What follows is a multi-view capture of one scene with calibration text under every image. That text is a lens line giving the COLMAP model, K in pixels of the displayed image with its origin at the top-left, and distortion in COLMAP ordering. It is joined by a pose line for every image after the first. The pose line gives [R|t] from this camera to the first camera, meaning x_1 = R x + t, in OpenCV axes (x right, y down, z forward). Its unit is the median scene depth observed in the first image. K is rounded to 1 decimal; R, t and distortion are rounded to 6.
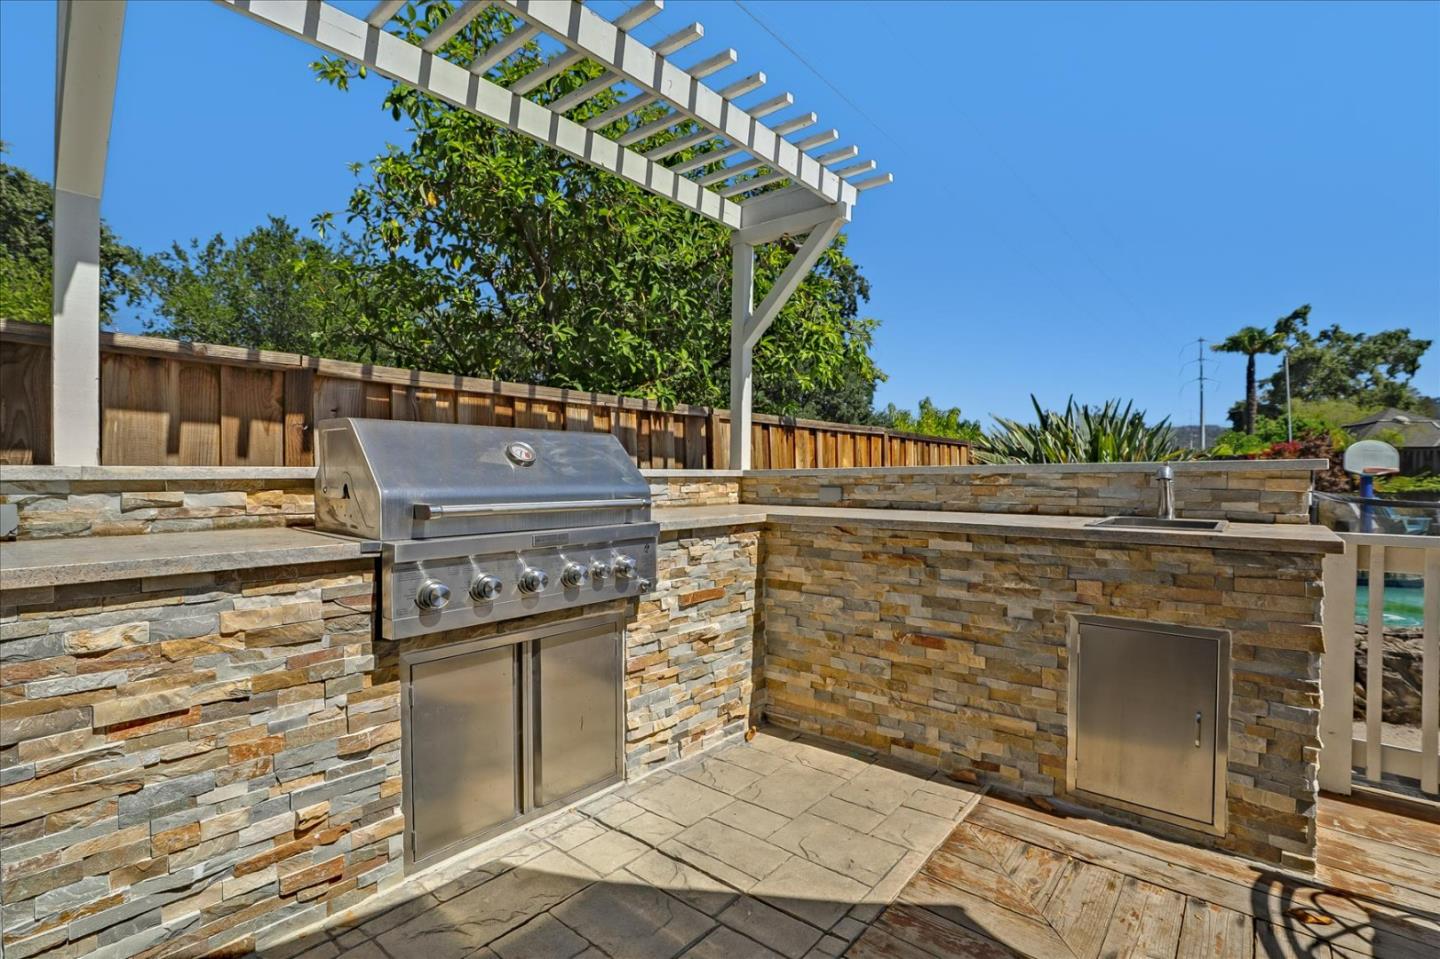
lens RADIAL K [[659.7, 0, 722.5], [0, 659.7, 484.1], [0, 0, 1]] dist [-0.036413, 0.007792]
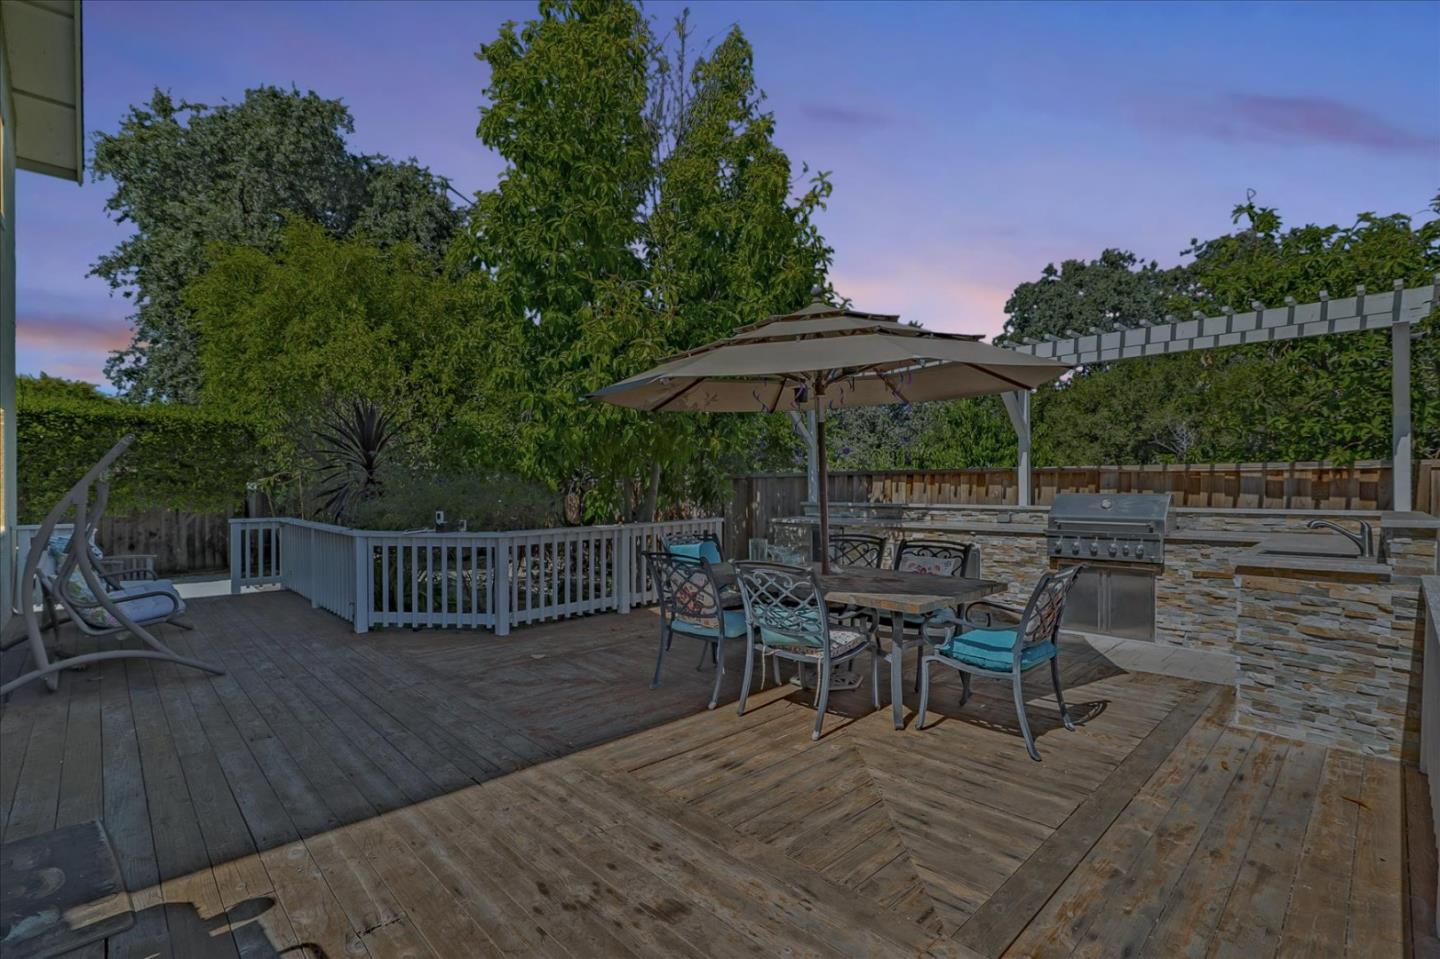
lens RADIAL K [[659.7, 0, 729.7], [0, 659.7, 485.6], [0, 0, 1]] dist [-0.036413, 0.007792]
pose [[-0.098802, -0.006559, -0.995085, 2.091444], [-0.011626, 0.999918, -0.005437, -0.073784], [0.995039, 0.011031, -0.098870, -0.267267]]
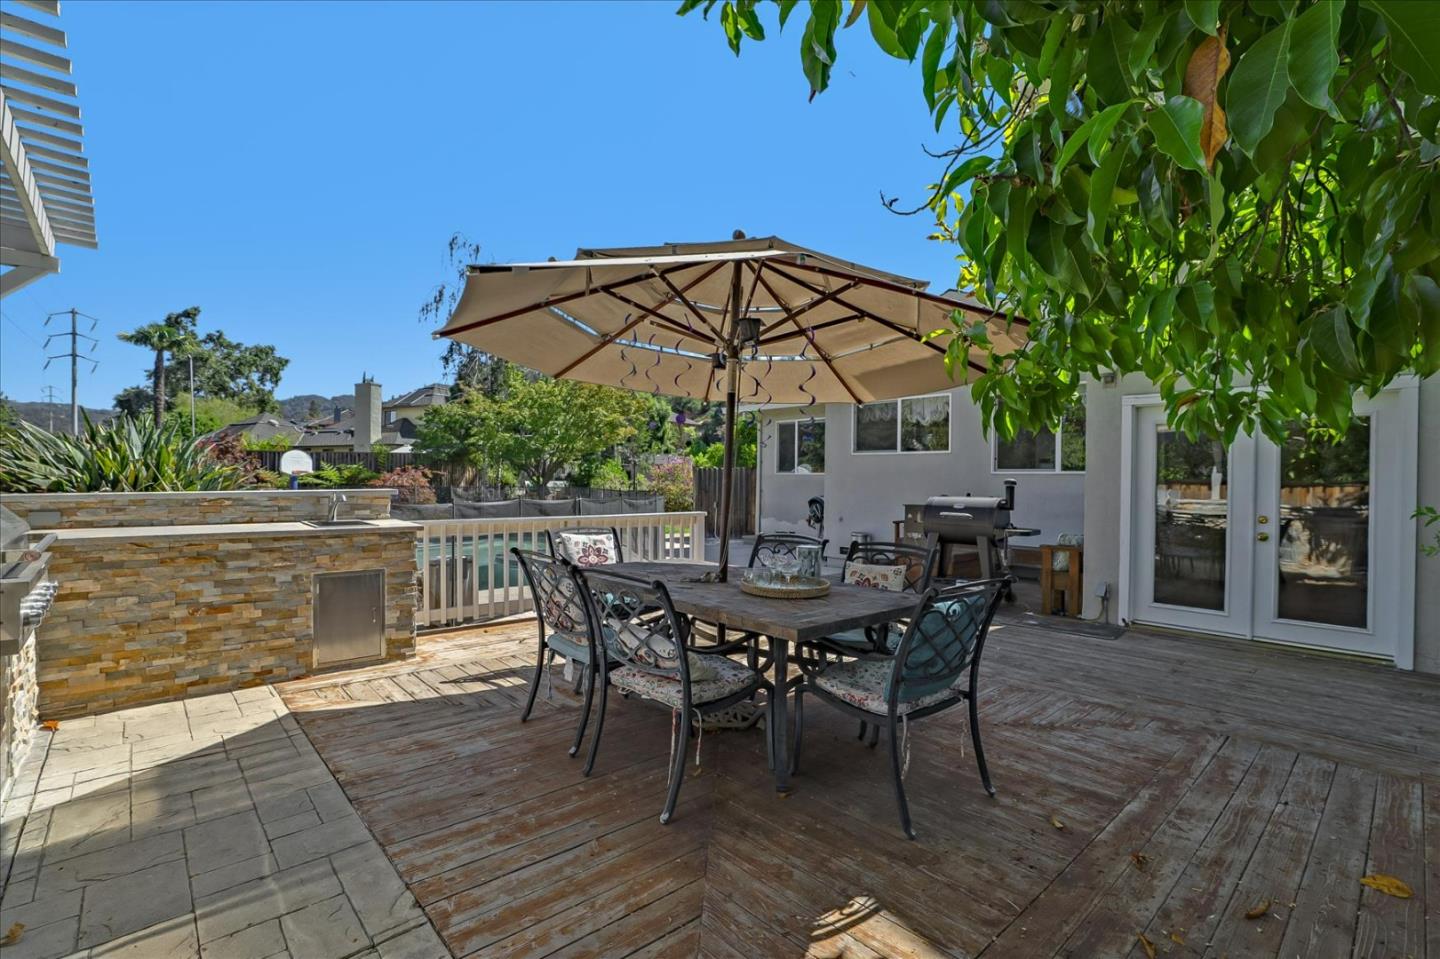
lens RADIAL K [[659.7, 0, 722.7], [0, 659.7, 482.3], [0, 0, 1]] dist [-0.036413, 0.007792]
pose [[0.134014, -0.011538, 0.990912, -0.976433], [-0.003636, 0.999920, 0.012134, -0.080182], [-0.990973, -0.005229, 0.133961, -0.364634]]
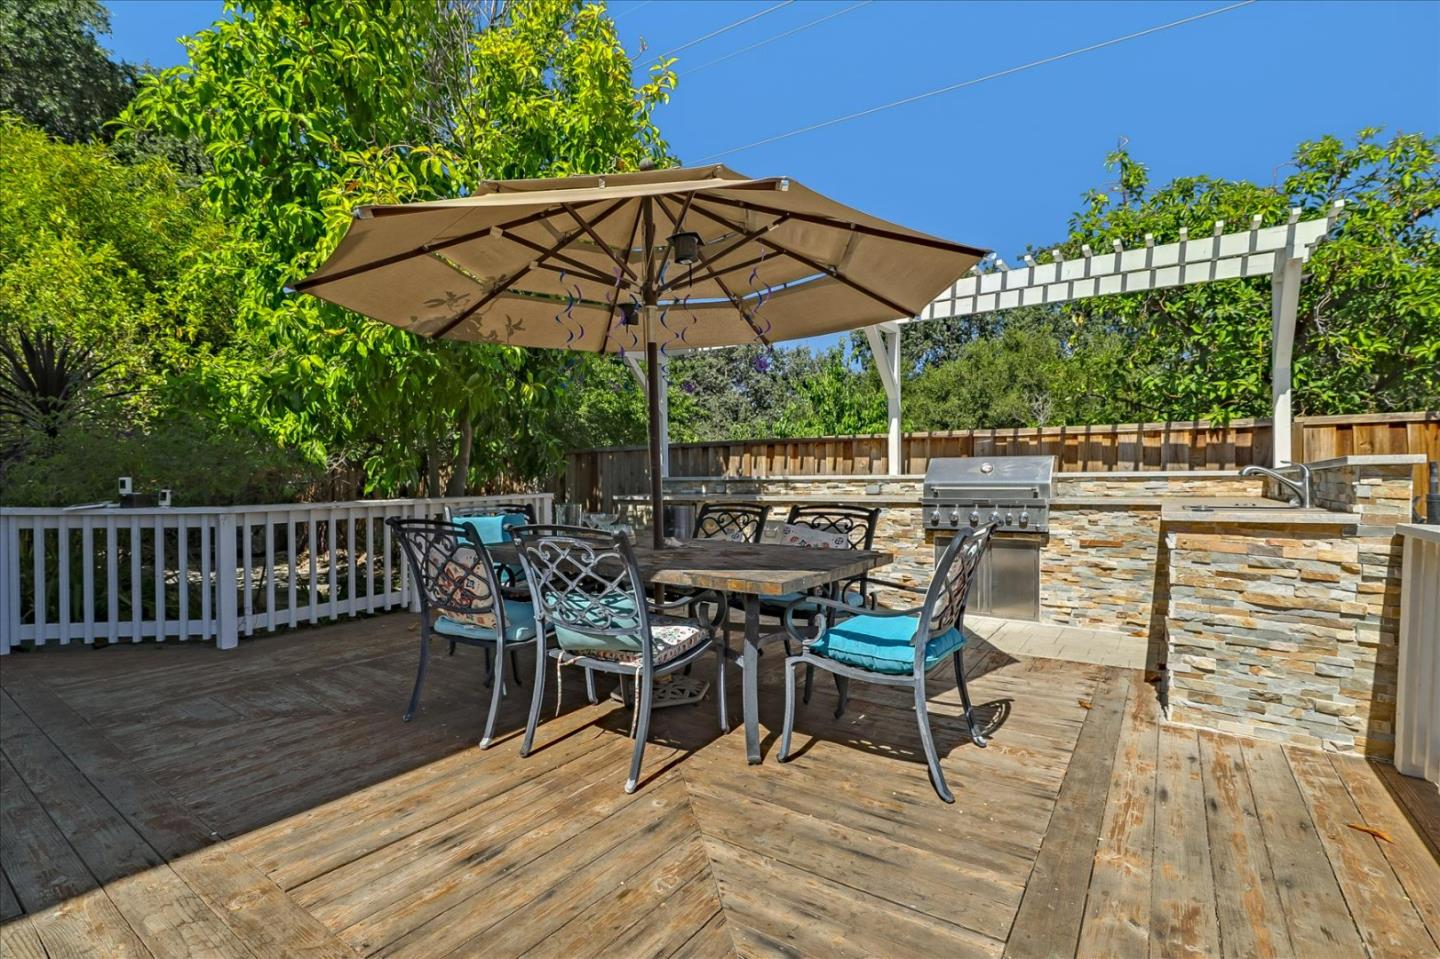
lens RADIAL K [[659.7, 0, 724.0], [0, 659.7, 480.8], [0, 0, 1]] dist [-0.036413, 0.007792]
pose [[0.096518, -0.003652, -0.995325, 1.640003], [-0.008030, 0.999958, -0.004448, 0.017202], [0.995299, 0.008422, 0.096484, -0.184459]]
